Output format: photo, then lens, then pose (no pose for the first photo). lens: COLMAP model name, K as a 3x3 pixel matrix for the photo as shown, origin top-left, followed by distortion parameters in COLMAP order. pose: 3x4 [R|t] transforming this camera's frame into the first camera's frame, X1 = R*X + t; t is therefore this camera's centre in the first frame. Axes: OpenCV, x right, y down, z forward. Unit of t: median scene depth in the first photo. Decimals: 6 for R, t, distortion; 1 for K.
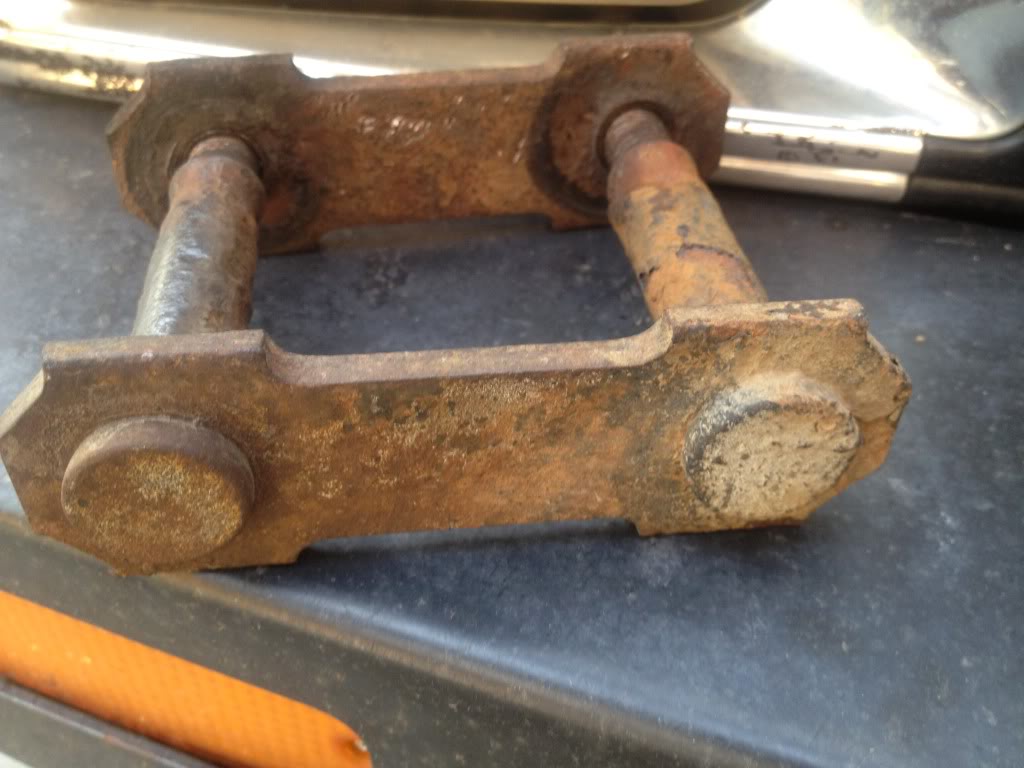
lens RADIAL K [[1007.8, 0, 514.8], [0, 1007.8, 380.3], [0, 0, 1]] dist [0.029824, 0.000000]
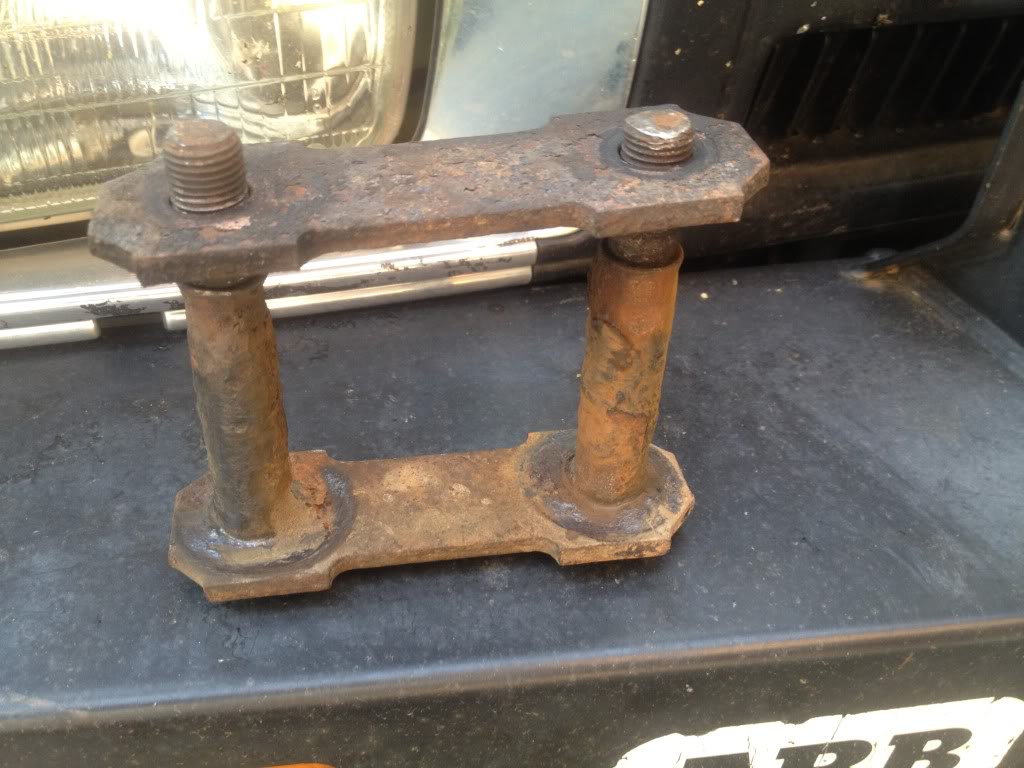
lens RADIAL K [[1007.8, 0, 511.8], [0, 1007.8, 386.5], [0, 0, 1]] dist [0.029824, 0.000000]
pose [[0.876150, -0.291182, 0.384155, -0.356620], [0.293474, 0.954434, 0.054110, -0.175302], [-0.382406, 0.065331, 0.921682, -0.463328]]
